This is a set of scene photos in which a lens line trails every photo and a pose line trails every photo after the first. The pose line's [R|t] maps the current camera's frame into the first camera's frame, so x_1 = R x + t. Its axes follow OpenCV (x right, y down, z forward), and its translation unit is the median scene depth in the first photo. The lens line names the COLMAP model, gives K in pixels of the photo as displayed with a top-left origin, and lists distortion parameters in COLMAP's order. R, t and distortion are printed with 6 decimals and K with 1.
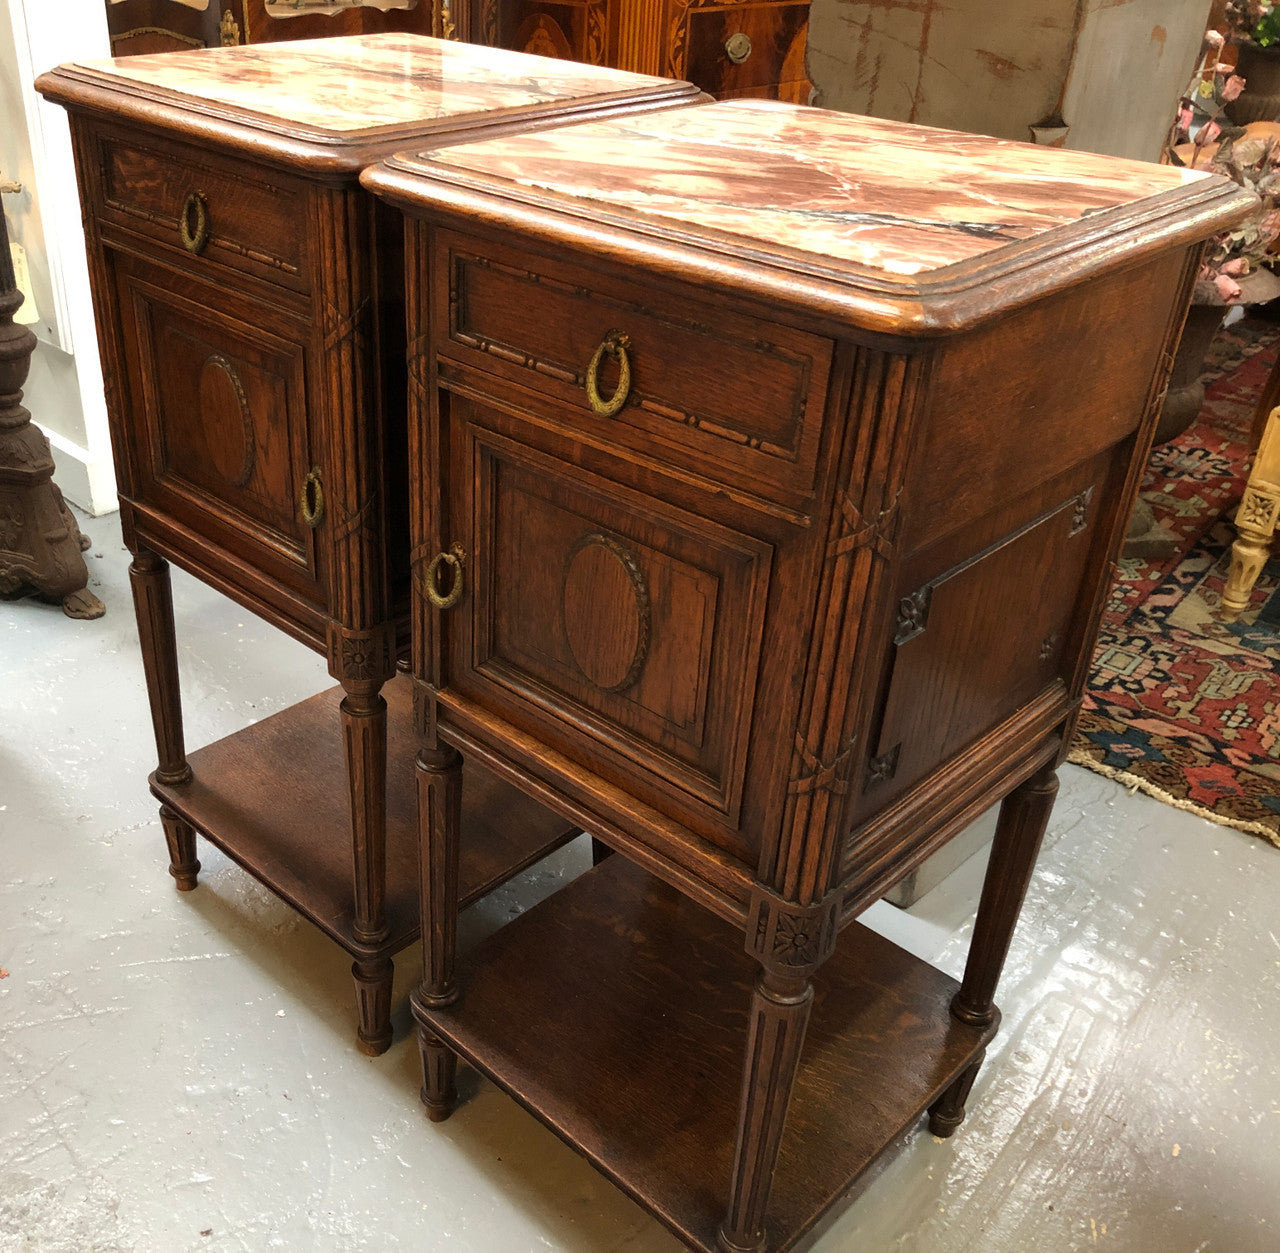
lens RADIAL K [[1347.3, 0, 534.7], [0, 1347.3, 631.2], [0, 0, 1]] dist [0.024707, 0.000000]
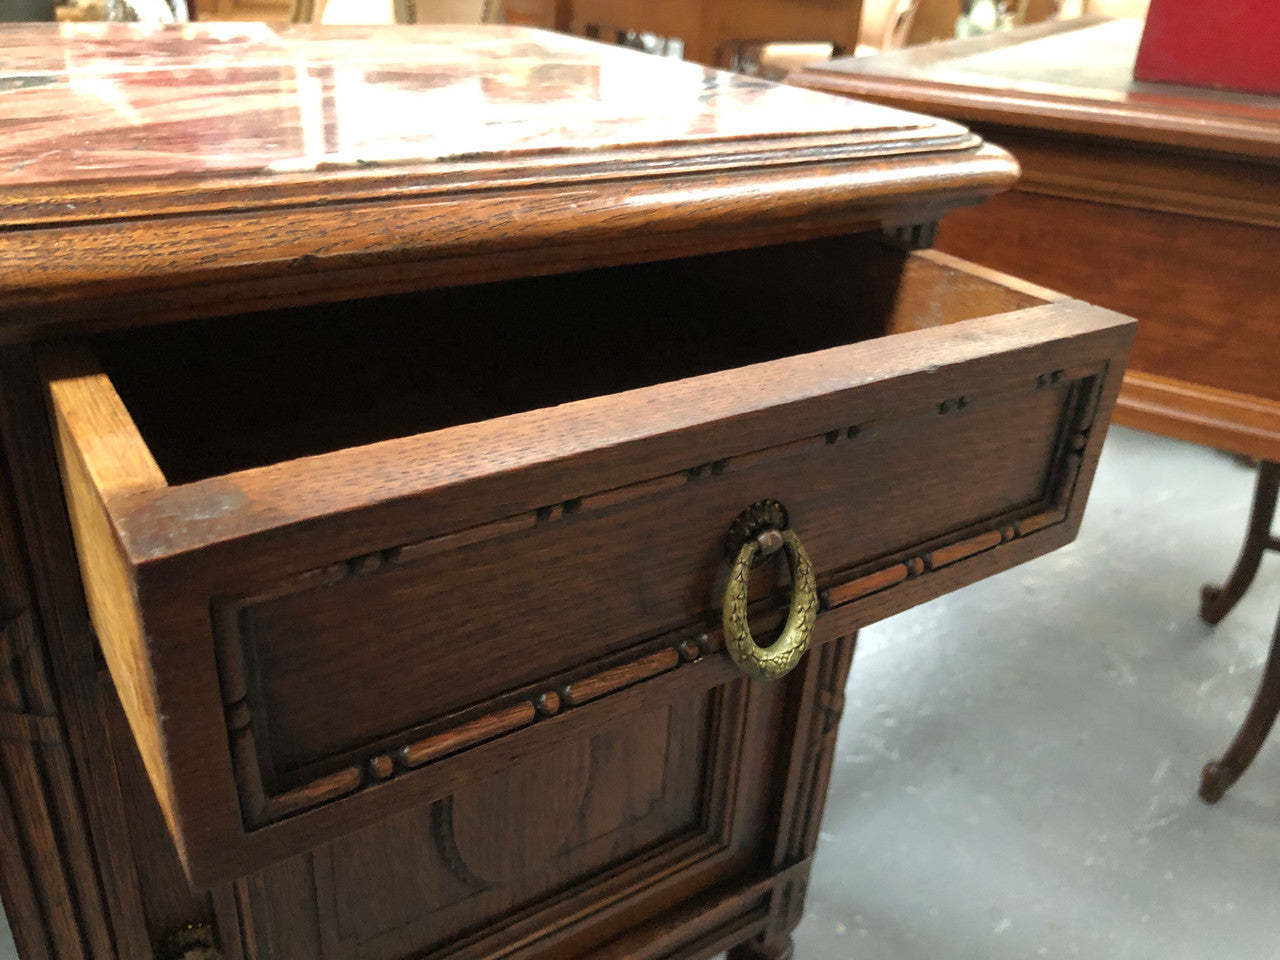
lens RADIAL K [[1046.9, 0, 602.9], [0, 1046.9, 482.1], [0, 0, 1]] dist [0.032792, -0.015582]
pose [[0.214459, -0.463934, 0.859519, -0.236613], [0.449568, 0.828123, 0.334815, -0.219027], [-0.867120, 0.314608, 0.386168, 0.559320]]
